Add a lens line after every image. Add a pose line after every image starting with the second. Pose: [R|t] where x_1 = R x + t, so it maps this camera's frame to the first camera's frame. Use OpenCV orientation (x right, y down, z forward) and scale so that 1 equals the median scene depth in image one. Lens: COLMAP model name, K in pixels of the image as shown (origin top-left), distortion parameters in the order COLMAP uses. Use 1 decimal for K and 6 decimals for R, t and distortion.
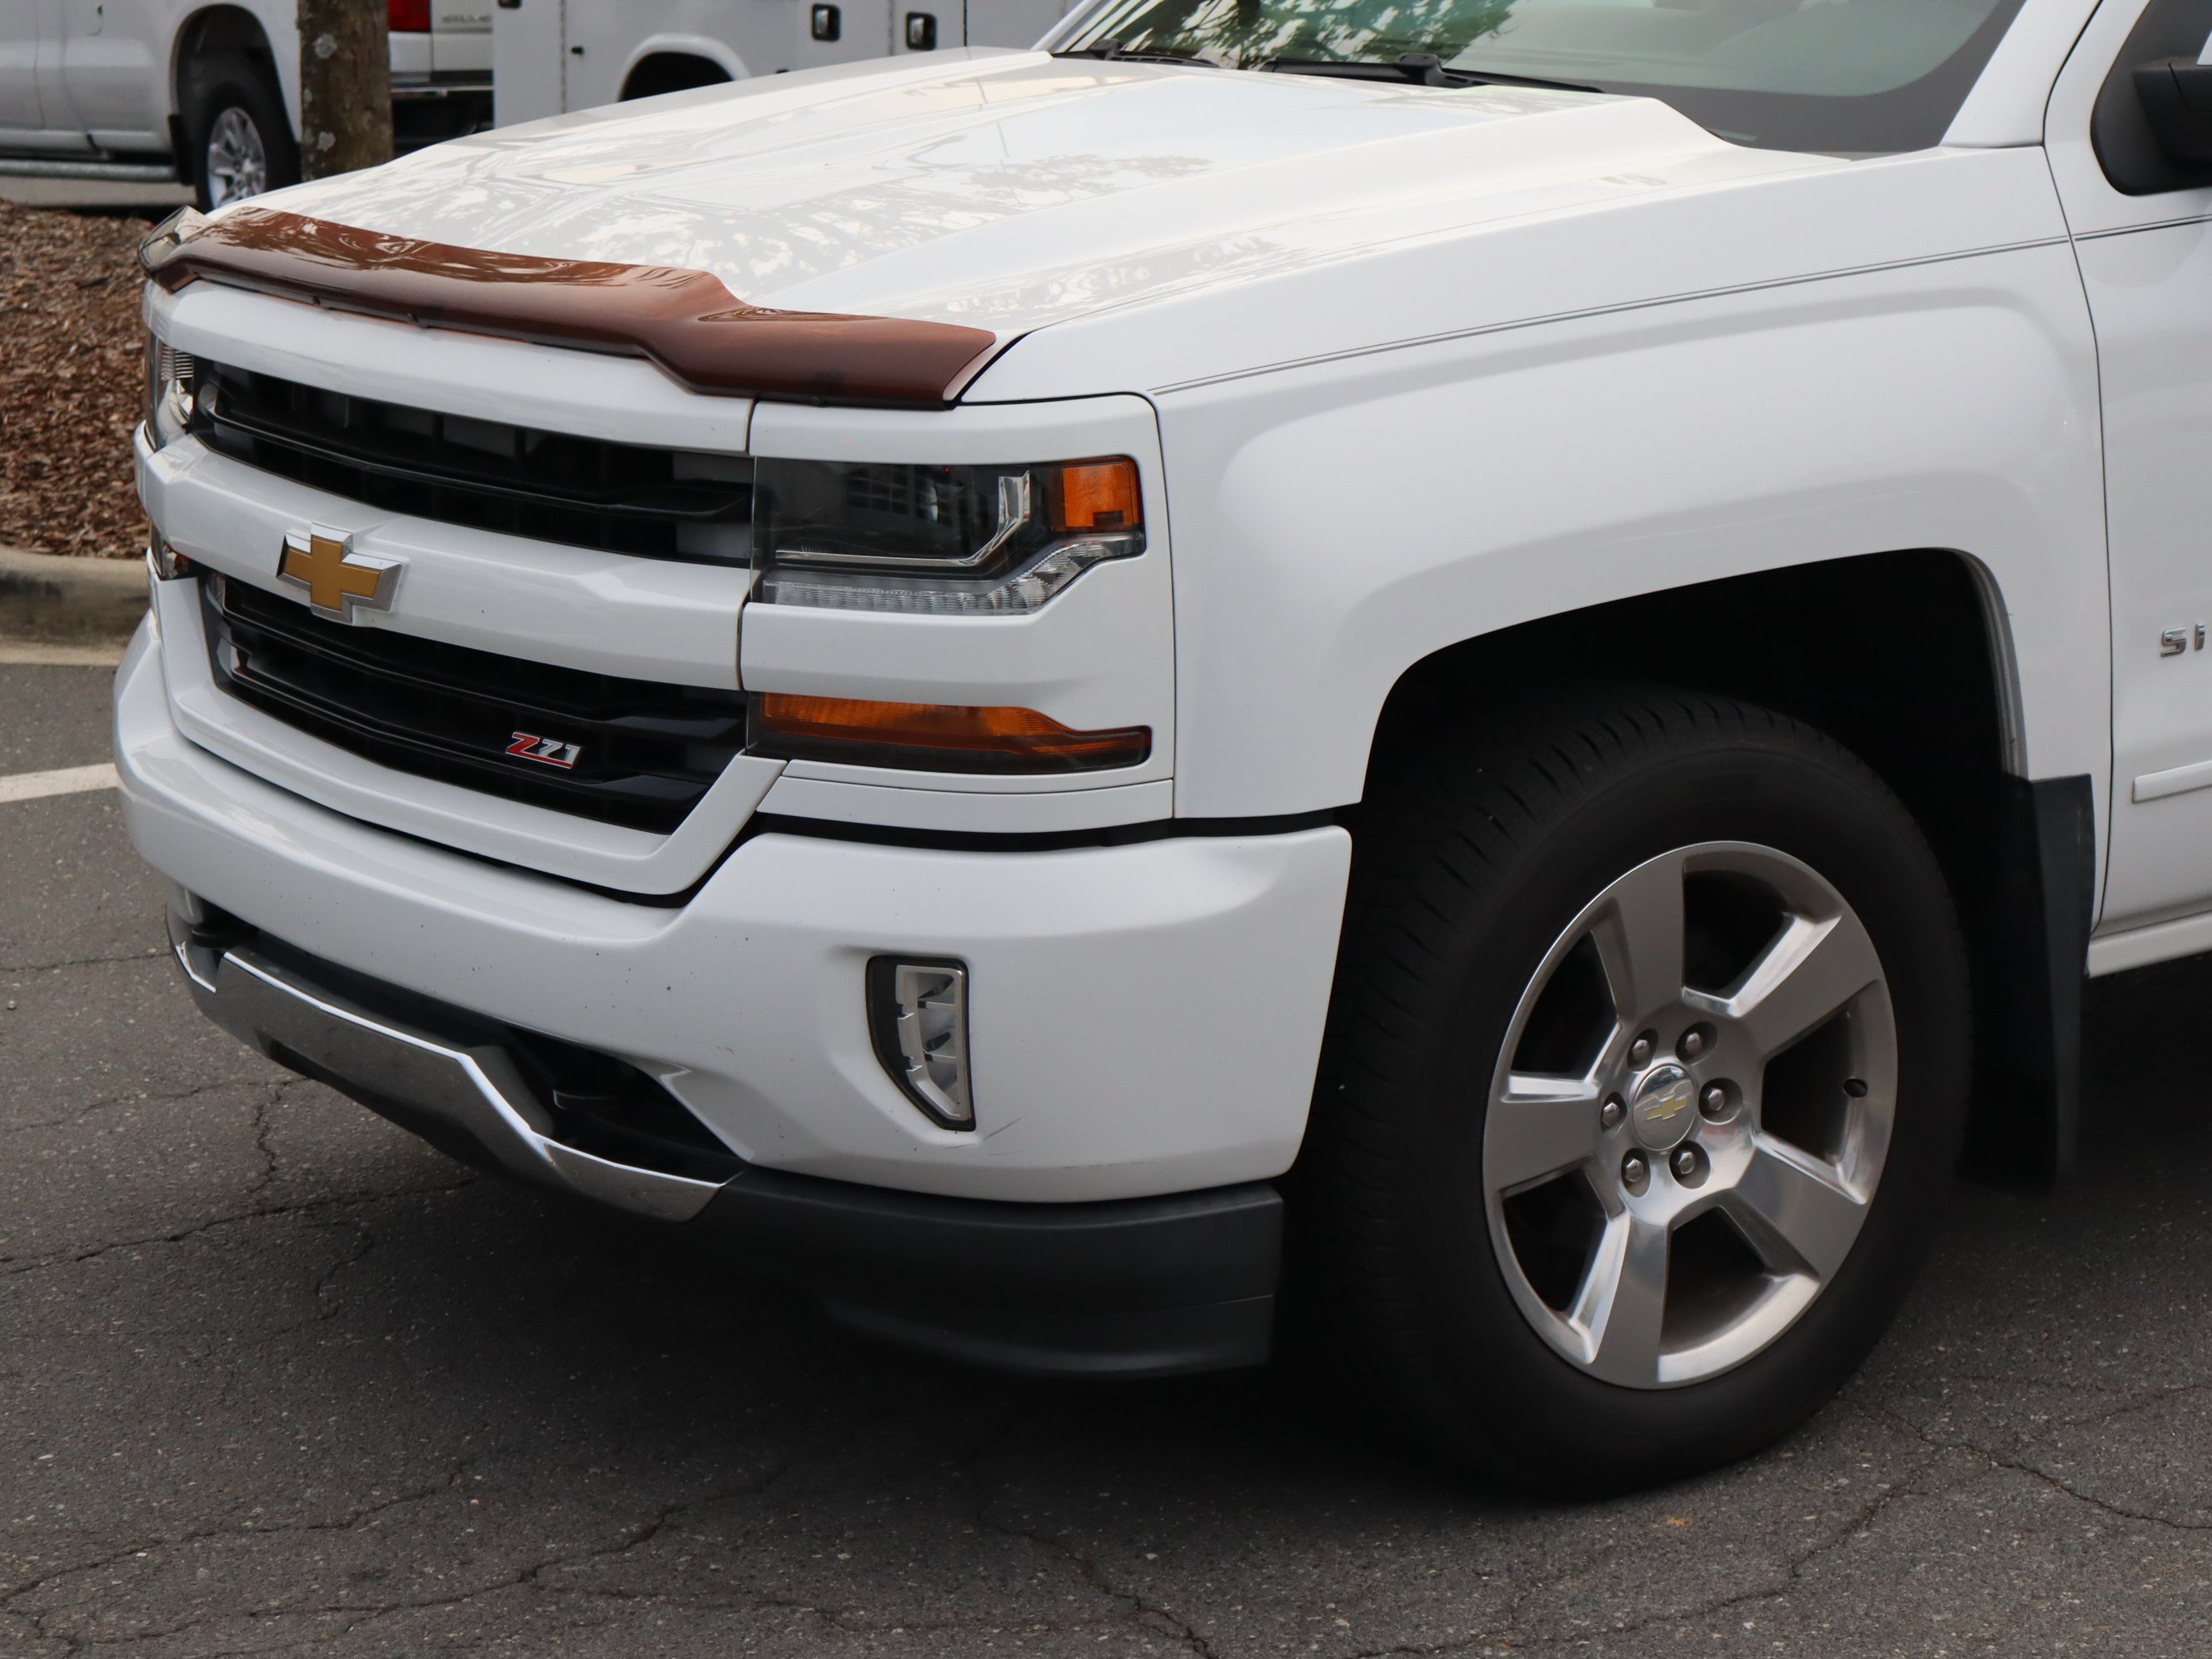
lens RADIAL K [[4854.8, 0, 1178.2], [0, 4854.8, 824.7], [0, 0, 1]] dist [0.029549, -0.174780]
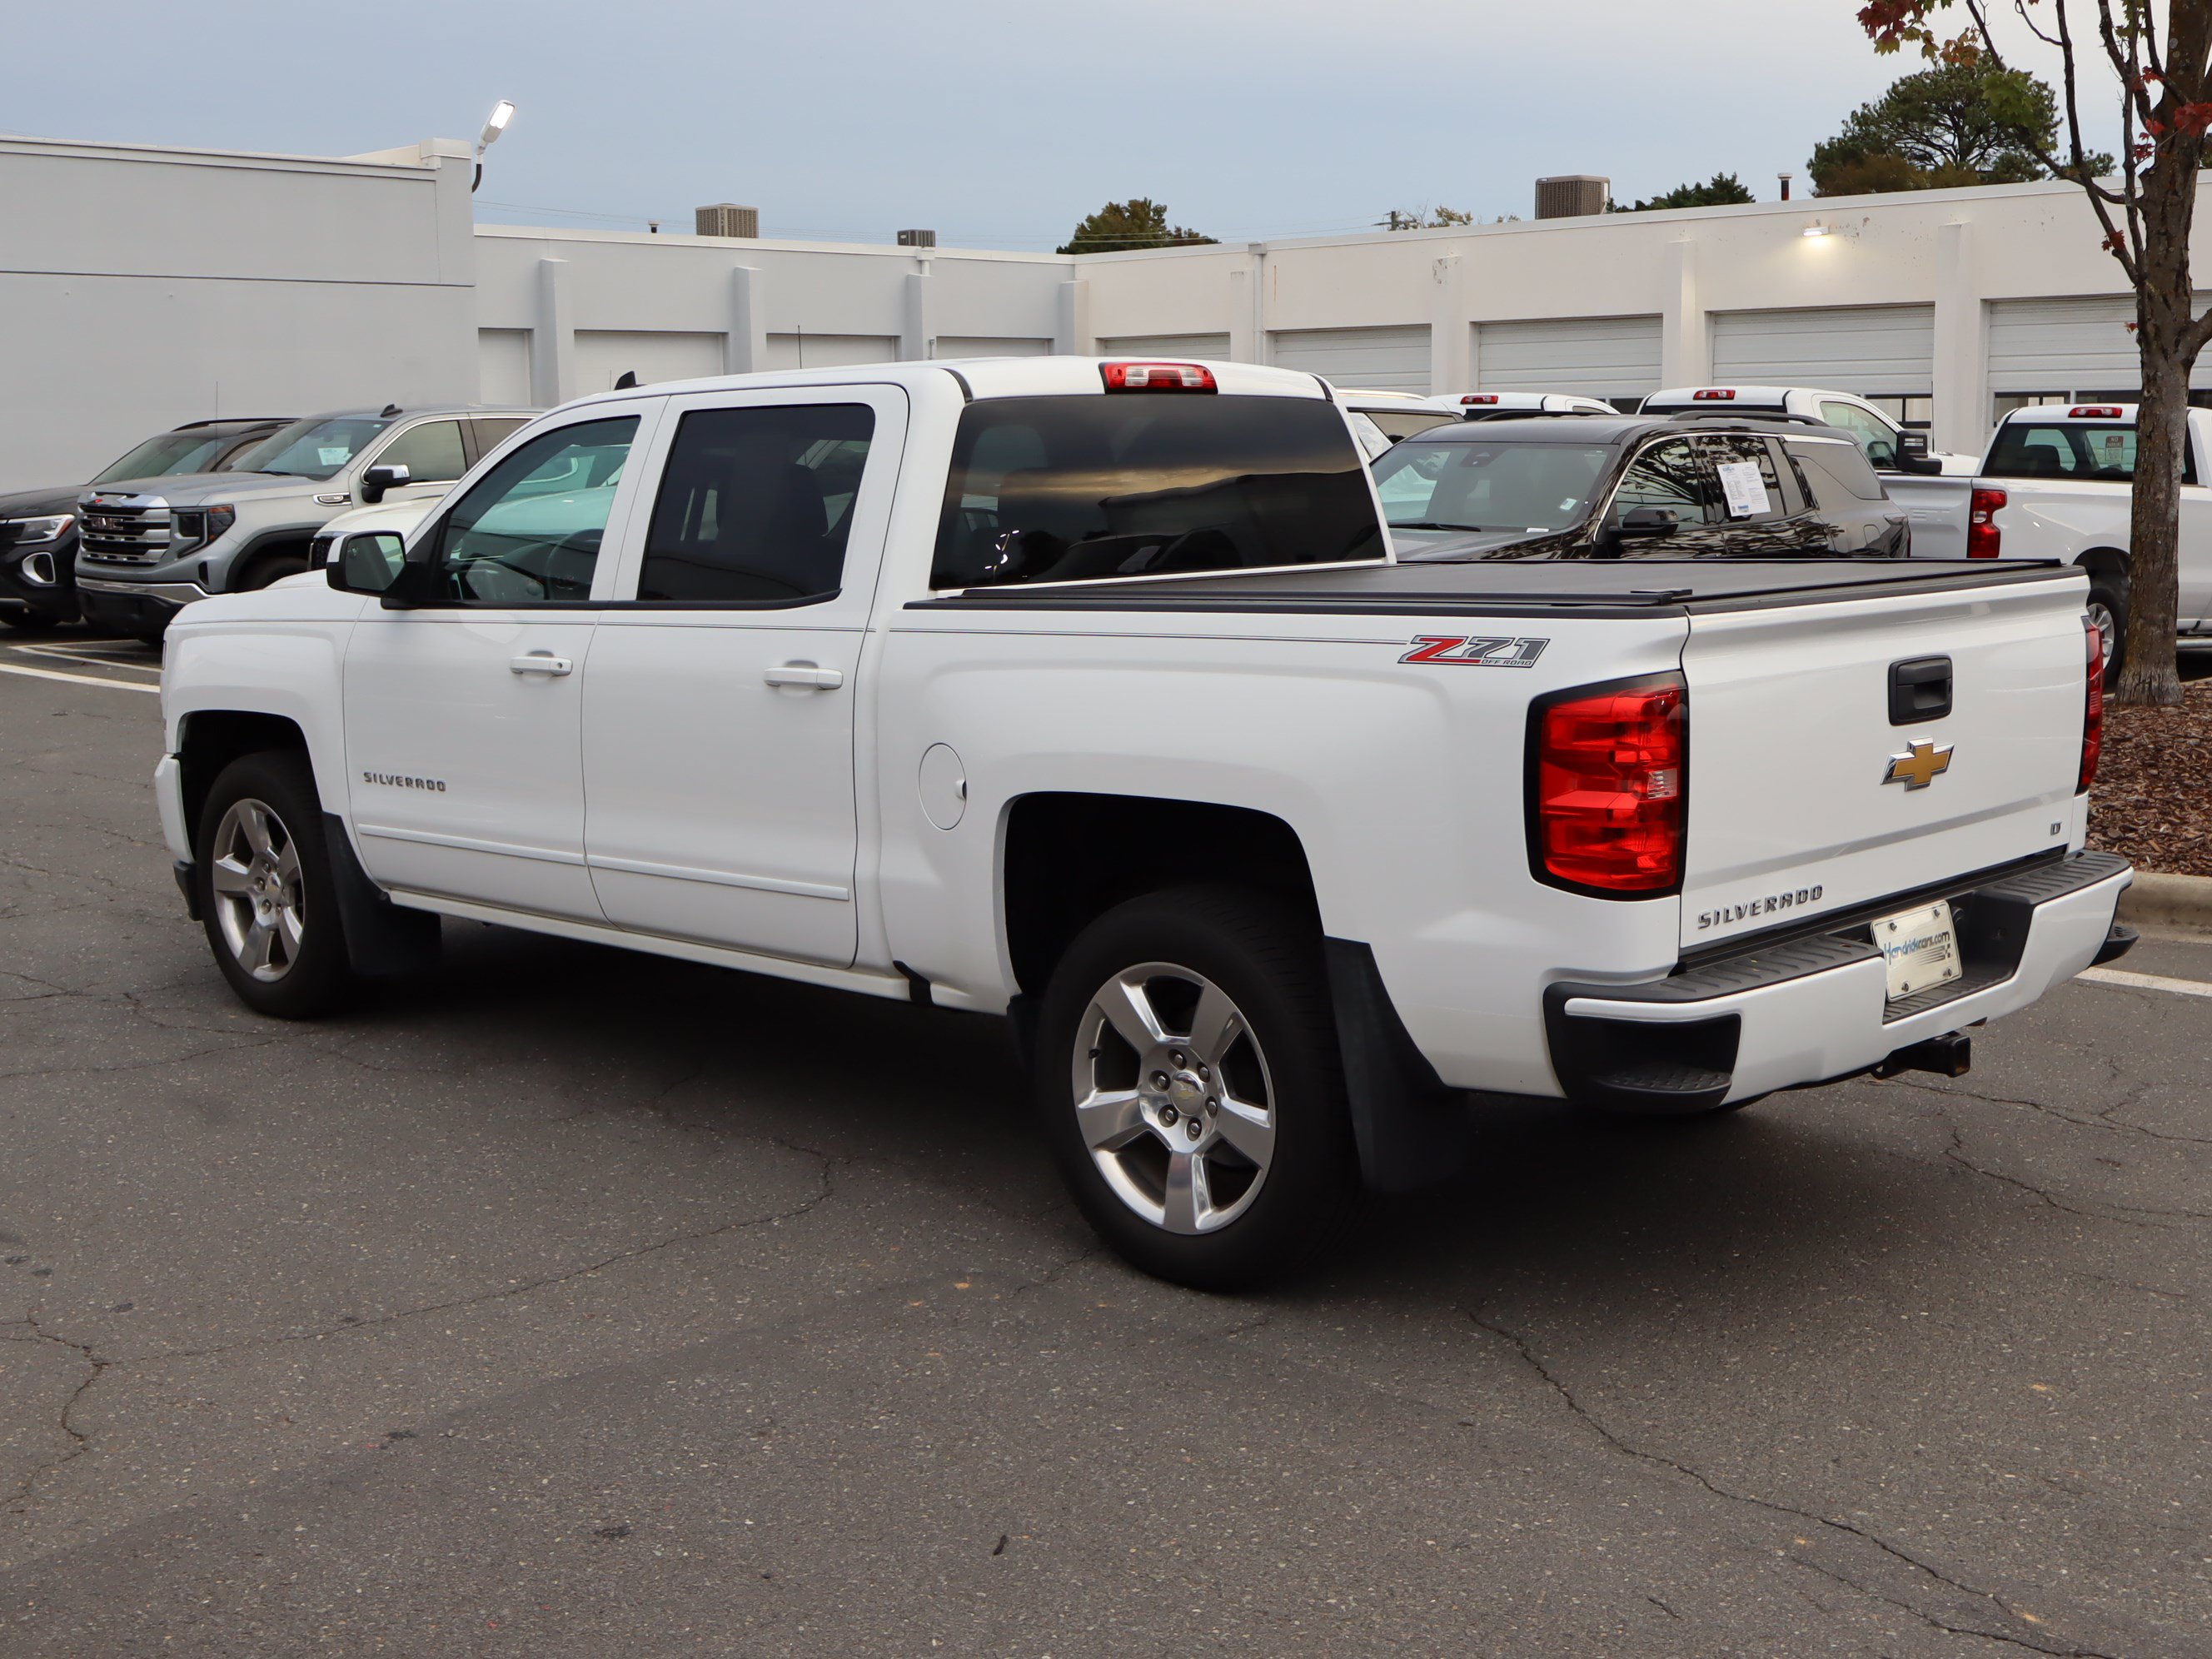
lens RADIAL K [[2562.8, 0, 1134.8], [0, 2562.8, 837.9], [0, 0, 1]] dist [-0.002322, 0.011265]
pose [[0.177095, 0.163021, -0.970599, 1.747558], [-0.208314, 0.970052, 0.124920, -0.283969], [0.961895, 0.180066, 0.205751, 1.195325]]
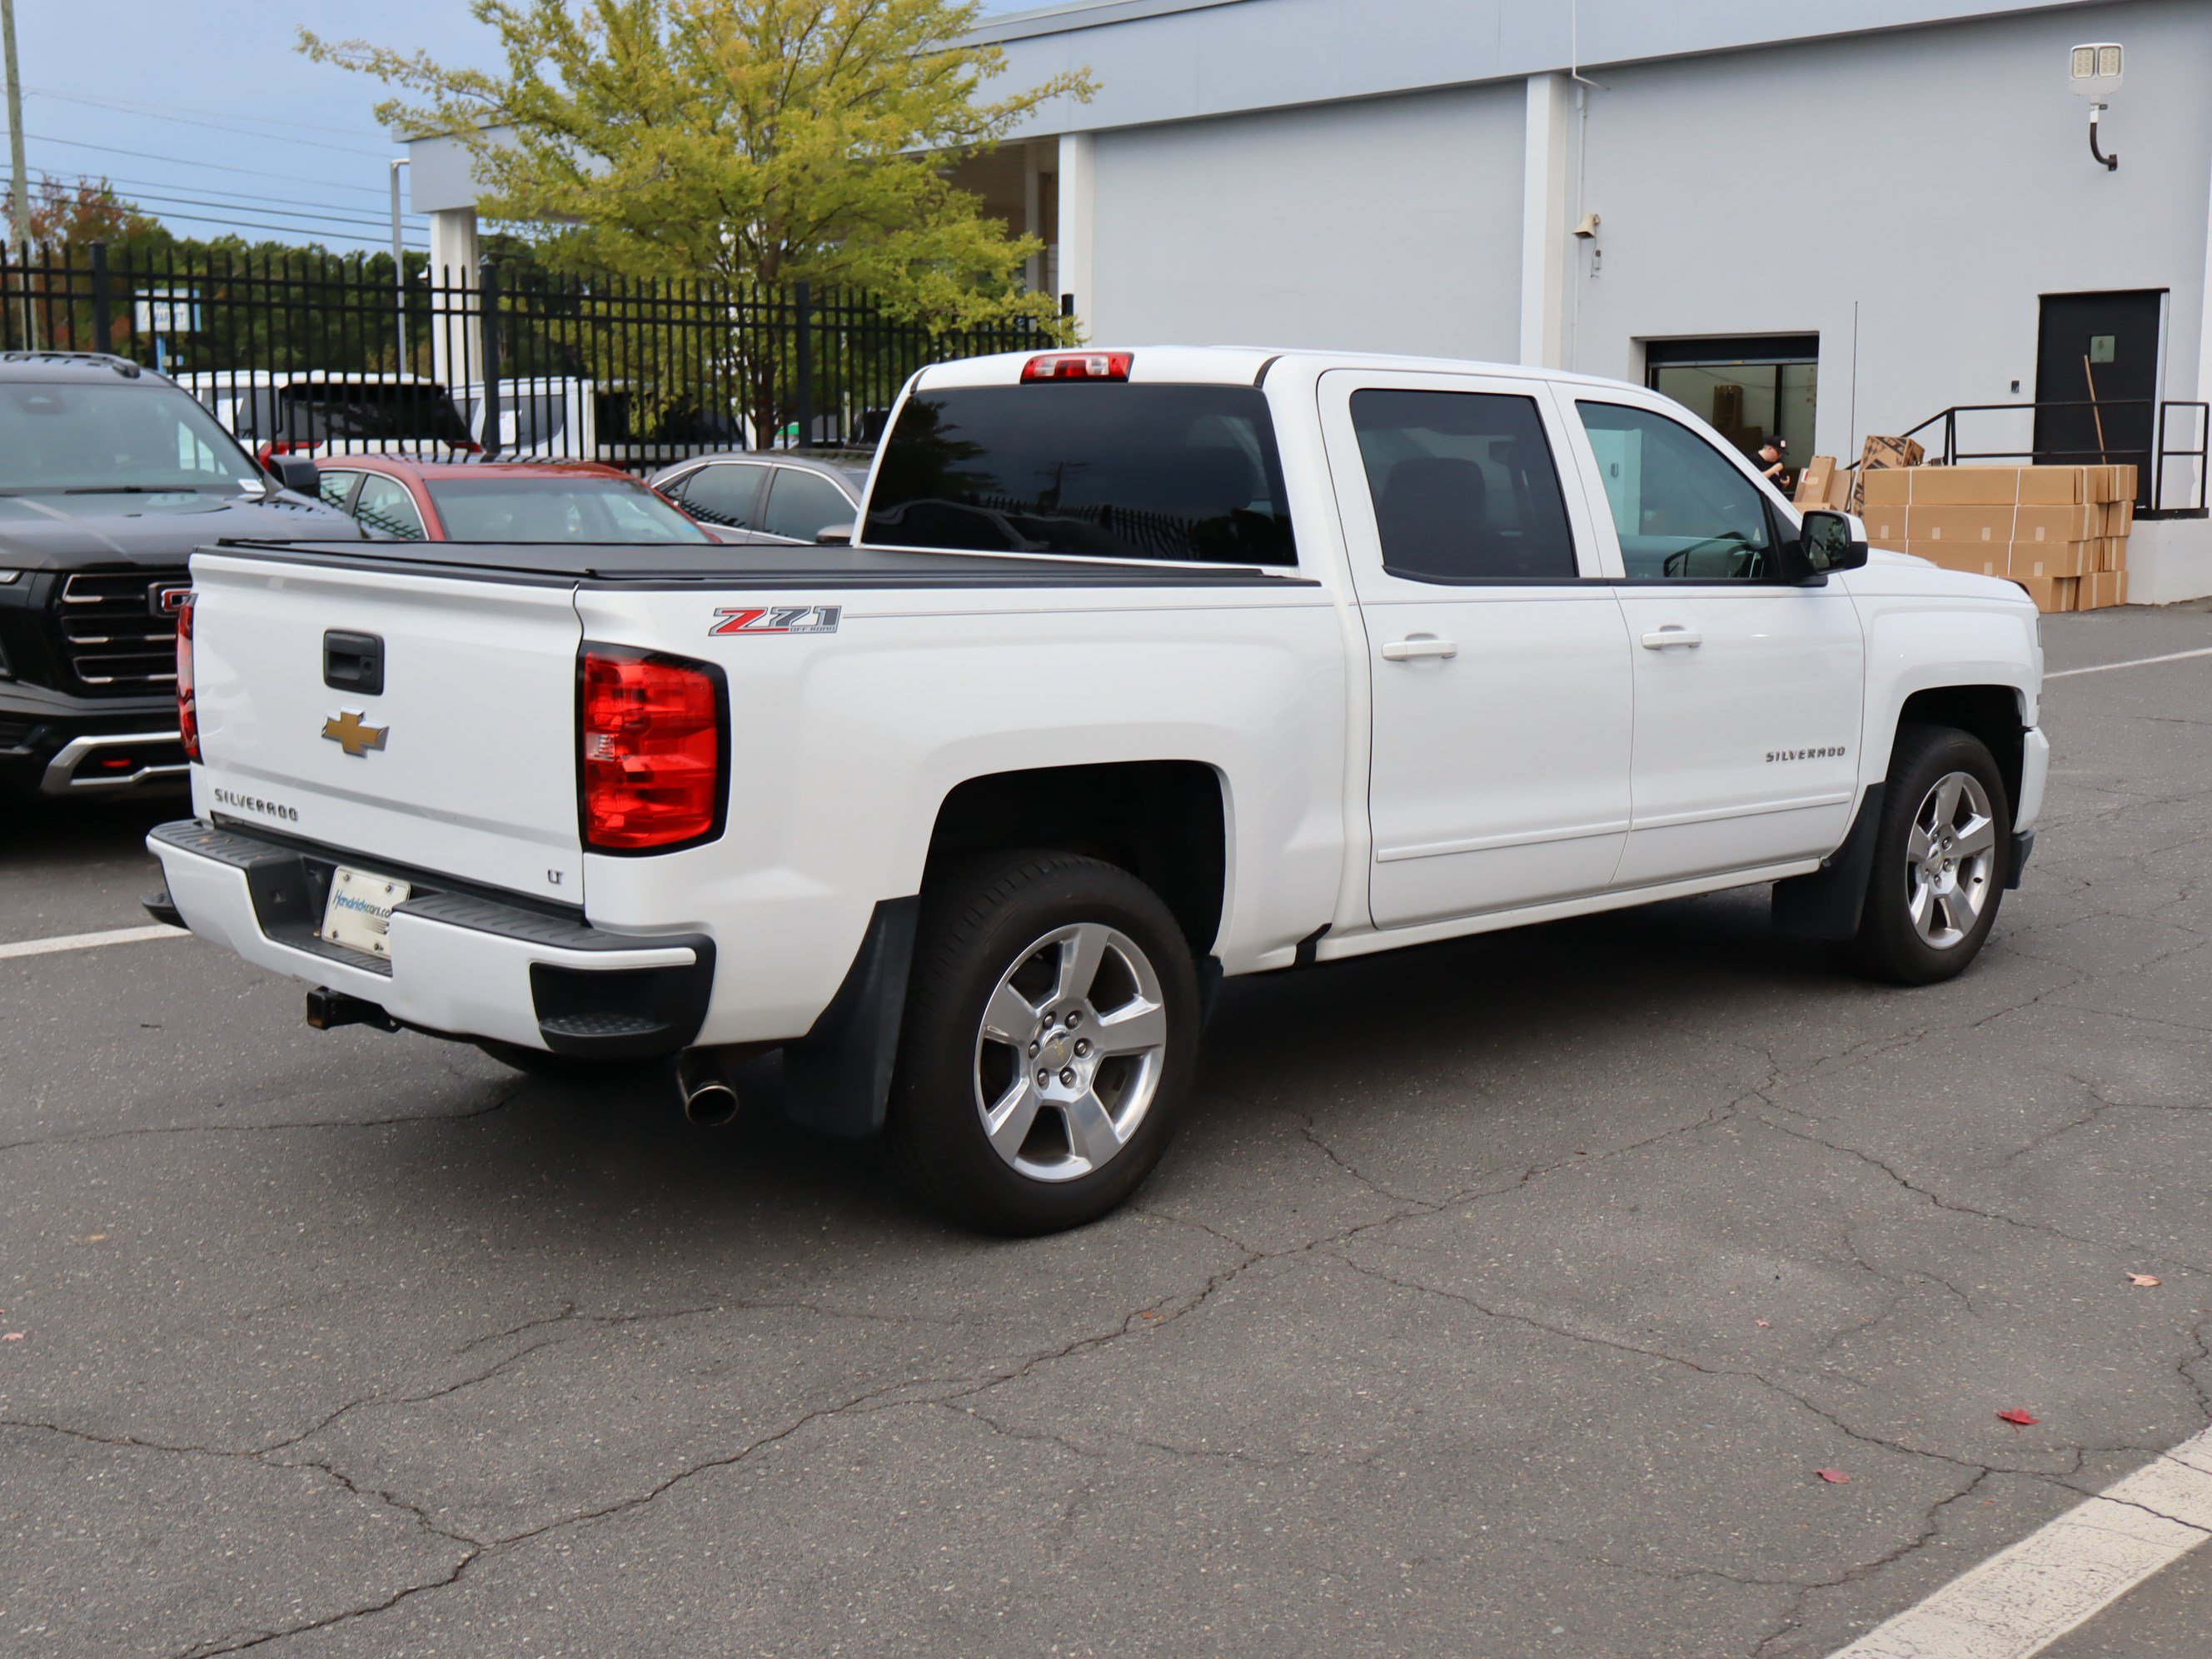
lens RADIAL K [[2570.6, 0, 1097.9], [0, 2570.6, 799.0], [0, 0, 1]] dist [-0.000471, 0.022498]
pose [[-0.991496, 0.025105, -0.127695, 0.613726], [-0.021835, 0.935216, 0.353403, -0.619648], [0.128294, 0.353186, -0.926715, 2.784702]]
